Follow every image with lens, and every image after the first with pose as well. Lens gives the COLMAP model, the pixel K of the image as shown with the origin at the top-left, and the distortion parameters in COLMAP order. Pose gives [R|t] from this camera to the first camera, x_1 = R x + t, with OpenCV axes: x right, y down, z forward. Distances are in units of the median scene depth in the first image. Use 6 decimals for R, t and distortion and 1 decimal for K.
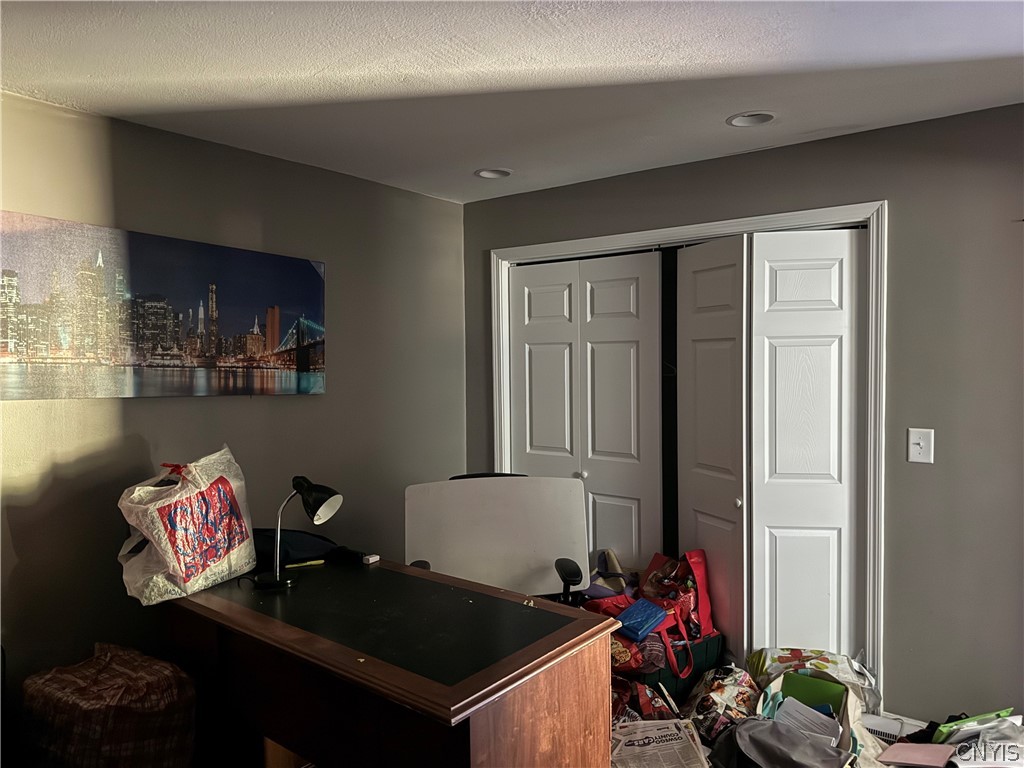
lens RADIAL K [[720.5, 0, 514.5], [0, 720.5, 383.9], [0, 0, 1]] dist [0.037646, -0.042372]
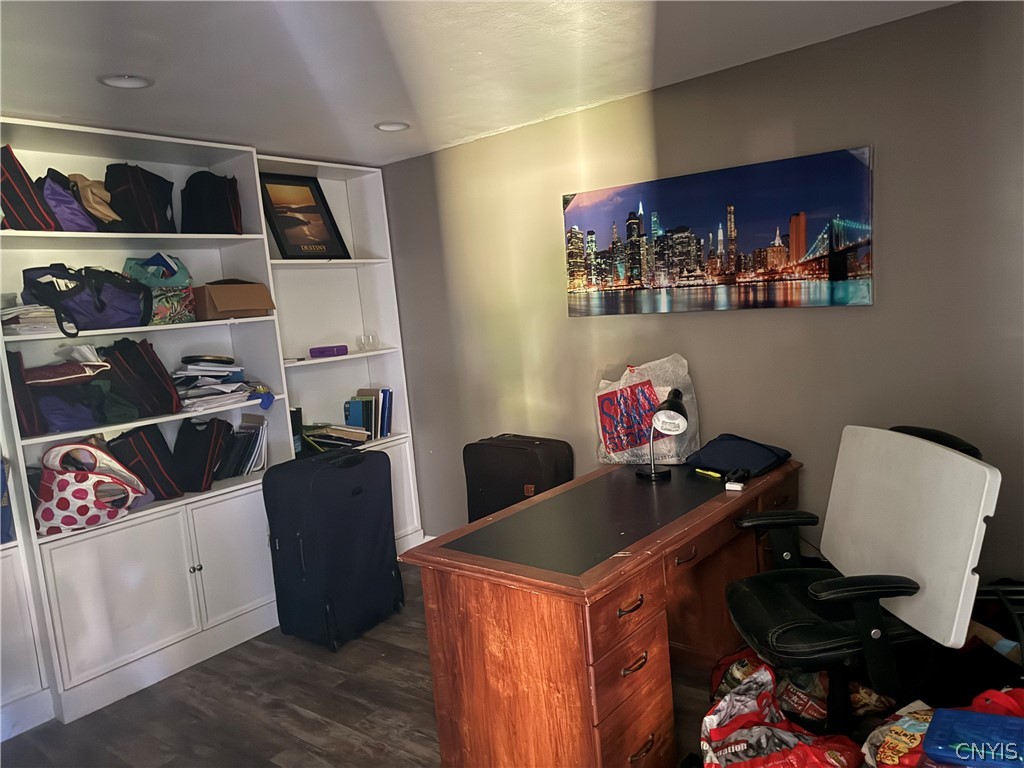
lens RADIAL K [[720.5, 0, 512.0], [0, 720.5, 383.8], [0, 0, 1]] dist [0.037646, -0.042372]
pose [[-0.028168, 0.114753, -0.992995, 0.699479], [0.050287, 0.992294, 0.113245, -0.013113], [0.998338, -0.046745, -0.033722, 0.702080]]
